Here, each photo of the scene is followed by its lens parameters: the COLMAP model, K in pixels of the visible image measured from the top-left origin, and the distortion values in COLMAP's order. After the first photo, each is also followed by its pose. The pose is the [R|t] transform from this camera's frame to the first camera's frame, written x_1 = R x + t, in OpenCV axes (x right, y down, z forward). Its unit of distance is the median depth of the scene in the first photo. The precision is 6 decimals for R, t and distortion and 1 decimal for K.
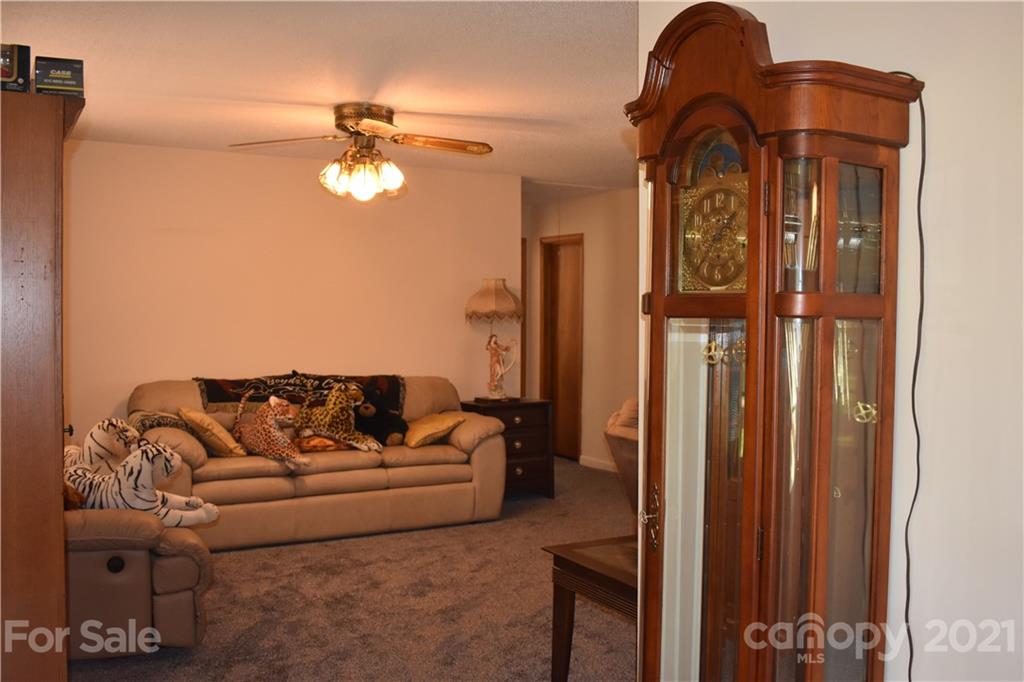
lens RADIAL K [[1007.9, 0, 512.0], [0, 1007.9, 341.0], [0, 0, 1]] dist [-0.060015, -0.012929]
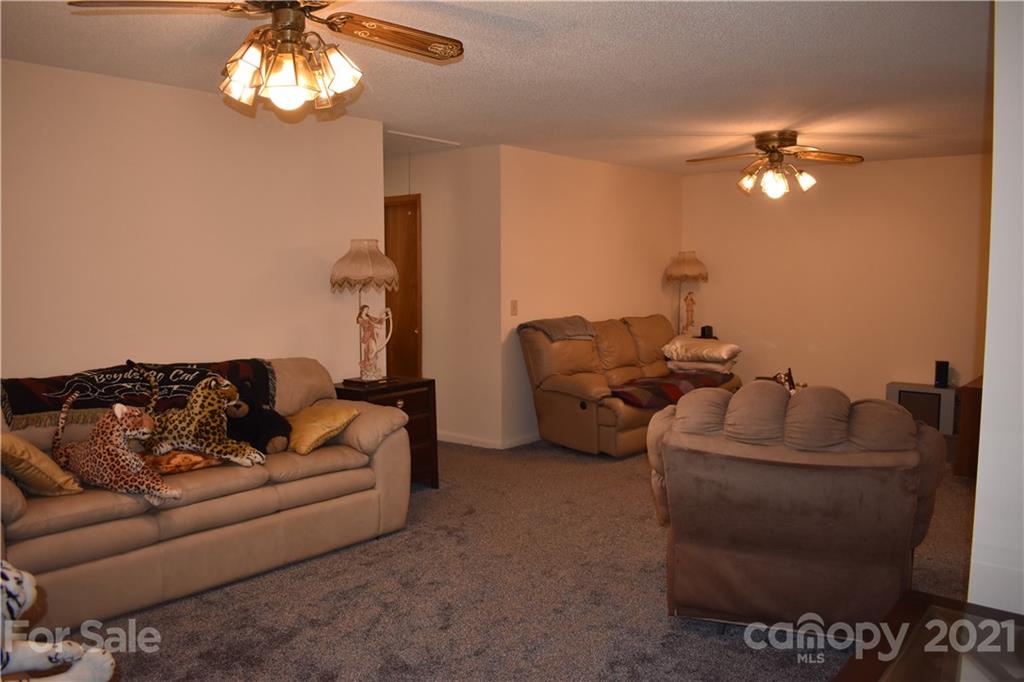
lens RADIAL K [[811.8, 0, 512.0], [0, 811.8, 341.0], [0, 0, 1]] dist [-0.101563, 0.038452]
pose [[0.942386, -0.035542, 0.332635, -0.154355], [0.018672, 0.998378, 0.053777, -0.012577], [-0.334006, -0.044467, 0.941521, 0.371401]]
